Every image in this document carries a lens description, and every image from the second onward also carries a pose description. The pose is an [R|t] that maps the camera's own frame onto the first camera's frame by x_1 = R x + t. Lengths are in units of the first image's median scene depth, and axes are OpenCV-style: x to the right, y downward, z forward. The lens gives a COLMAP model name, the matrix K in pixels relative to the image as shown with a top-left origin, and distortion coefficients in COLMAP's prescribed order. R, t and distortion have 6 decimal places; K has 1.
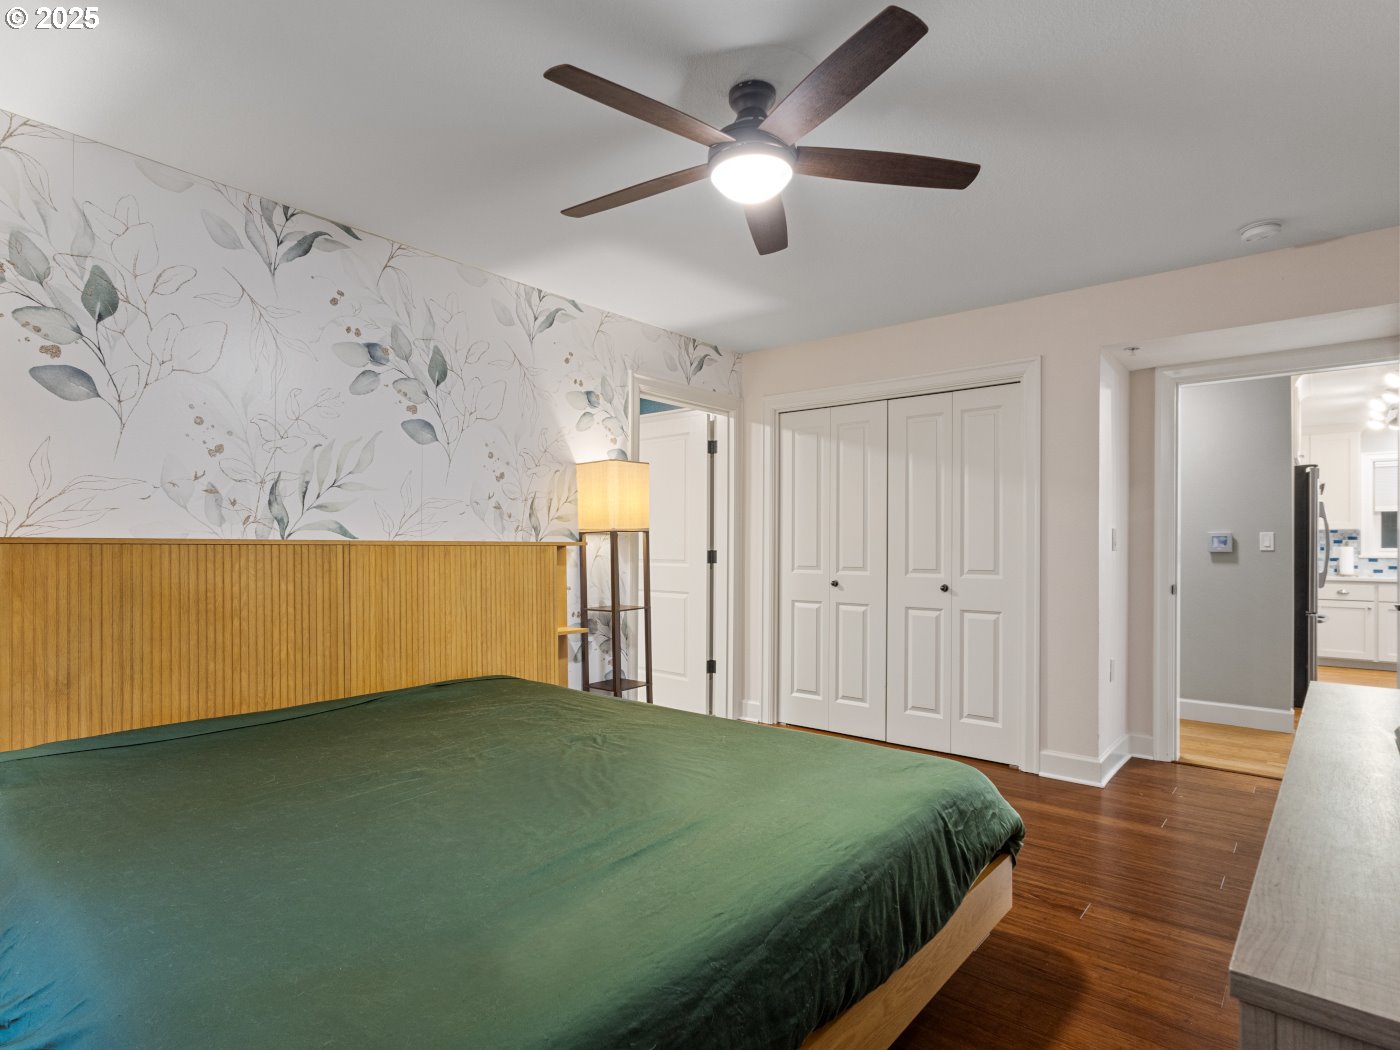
lens RADIAL K [[726.7, 0, 697.1], [0, 726.7, 529.8], [0, 0, 1]] dist [0.005037, 0.002231]
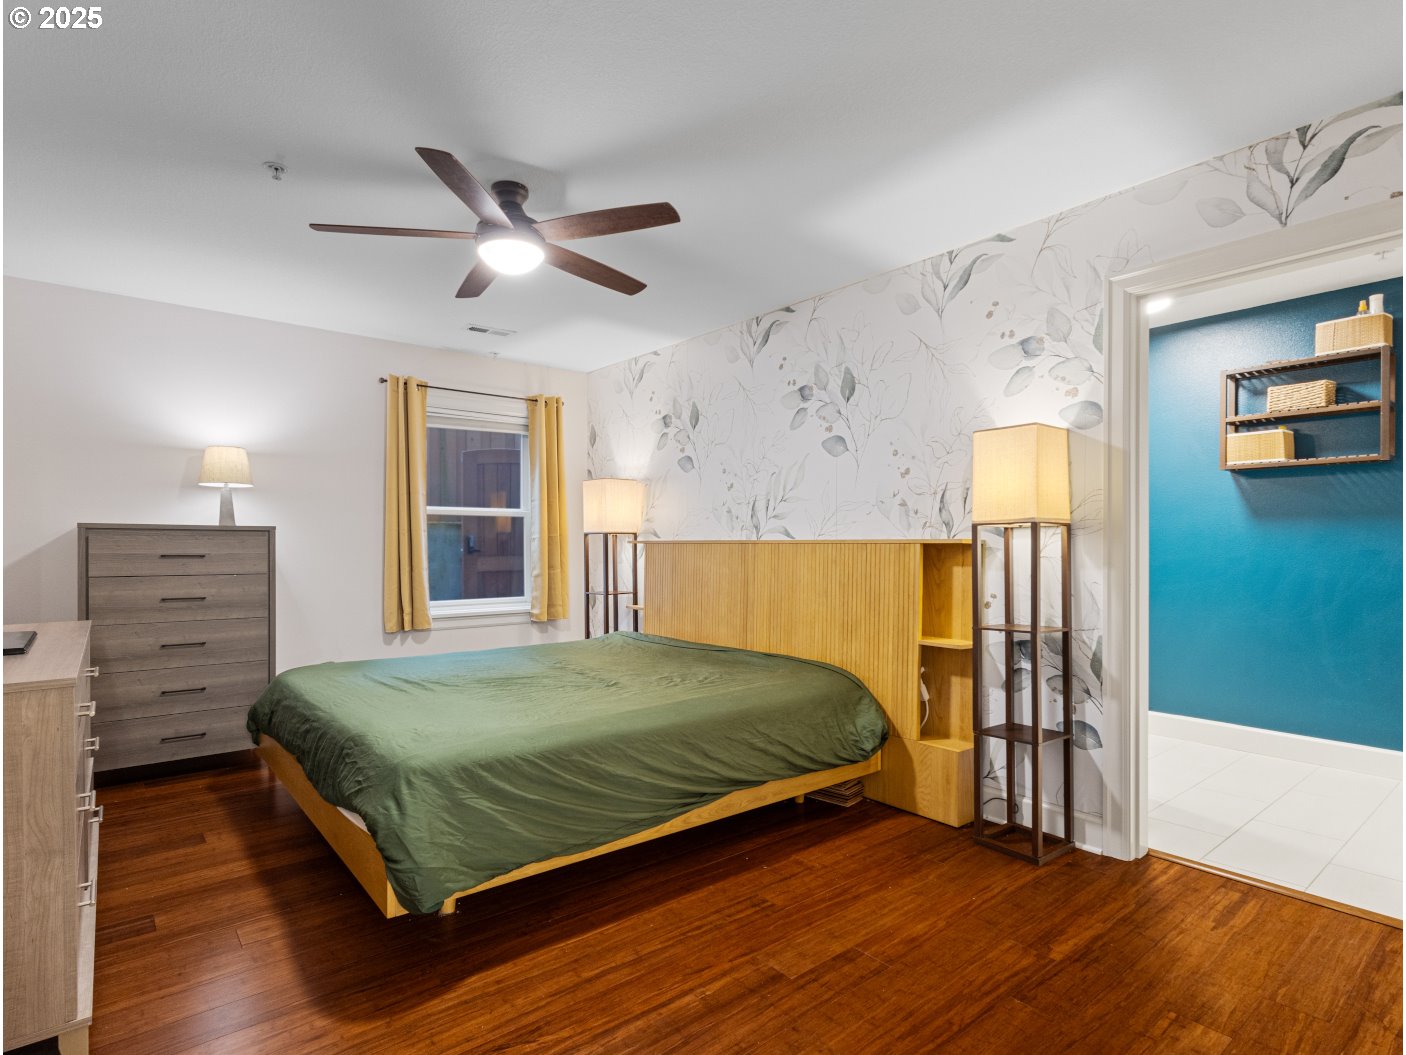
lens RADIAL K [[767.6, 0, 697.5], [0, 767.6, 545.2], [0, 0, 1]] dist [0.030409, 0.001288]
pose [[-0.174777, -0.009181, -0.984565, 0.814074], [0.015664, 0.999804, -0.012104, 0.033121], [0.984483, -0.017537, -0.174599, 0.928064]]
